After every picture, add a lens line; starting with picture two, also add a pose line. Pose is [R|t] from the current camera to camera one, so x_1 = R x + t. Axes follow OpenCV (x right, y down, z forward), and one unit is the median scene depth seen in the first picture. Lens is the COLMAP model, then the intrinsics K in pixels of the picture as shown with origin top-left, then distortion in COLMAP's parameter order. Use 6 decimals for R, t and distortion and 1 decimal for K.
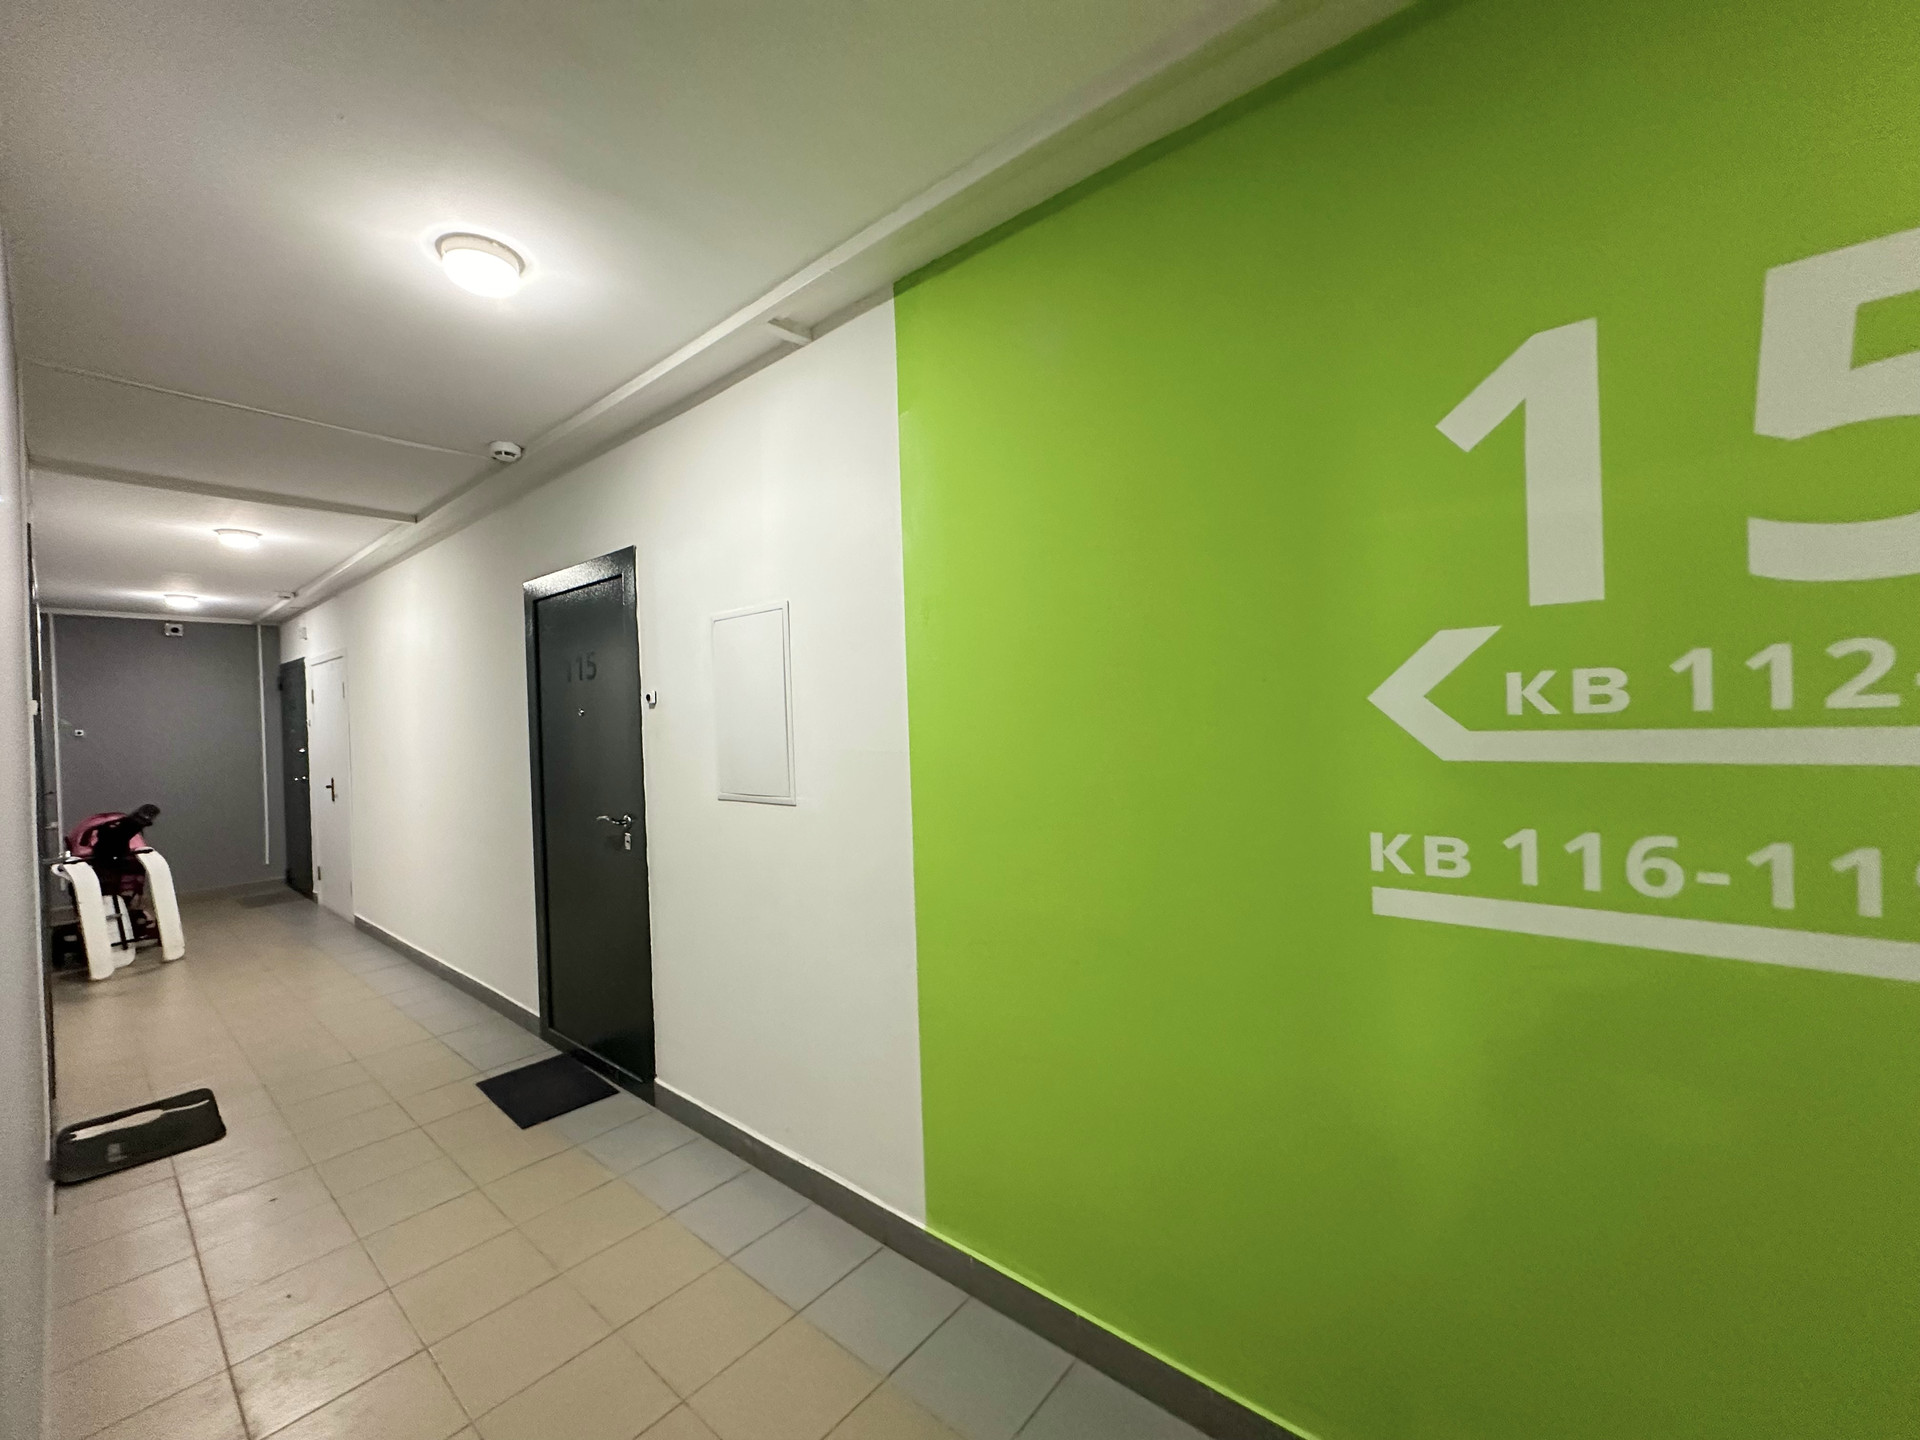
lens RADIAL K [[762.0, 0, 959.2], [0, 762.0, 713.2], [0, 0, 1]] dist [-0.000654, -0.000048]
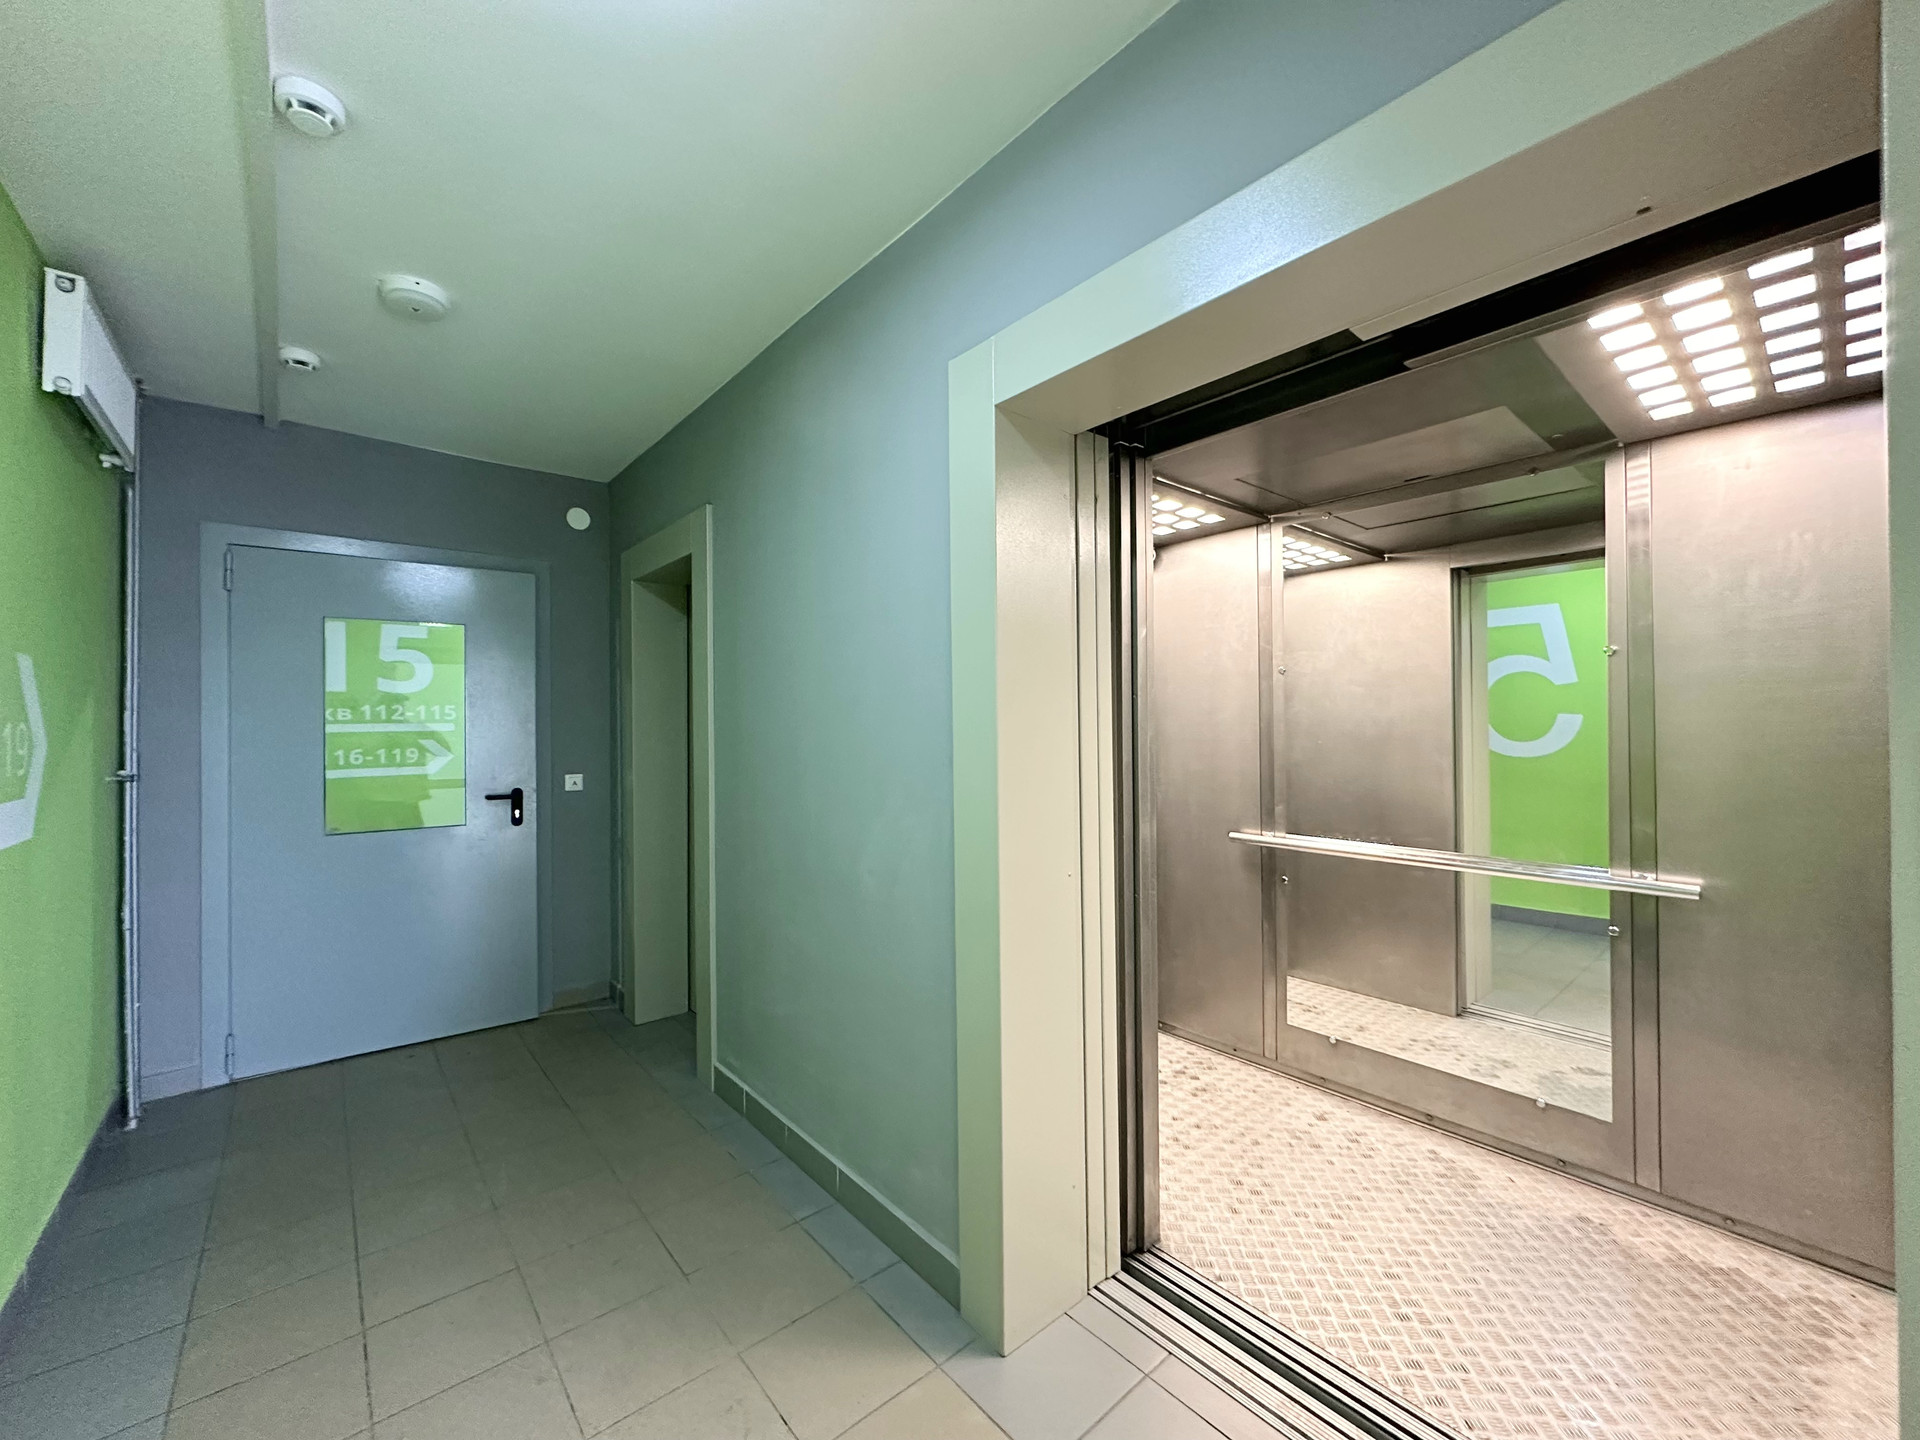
lens RADIAL K [[762.0, 0, 959.5], [0, 762.0, 718.1], [0, 0, 1]] dist [-0.000654, -0.000048]
pose [[0.169525, 0.035124, 0.984900, -2.825756], [0.009544, 0.999259, -0.037279, 0.189073], [-0.985480, 0.015720, 0.169065, -3.170151]]
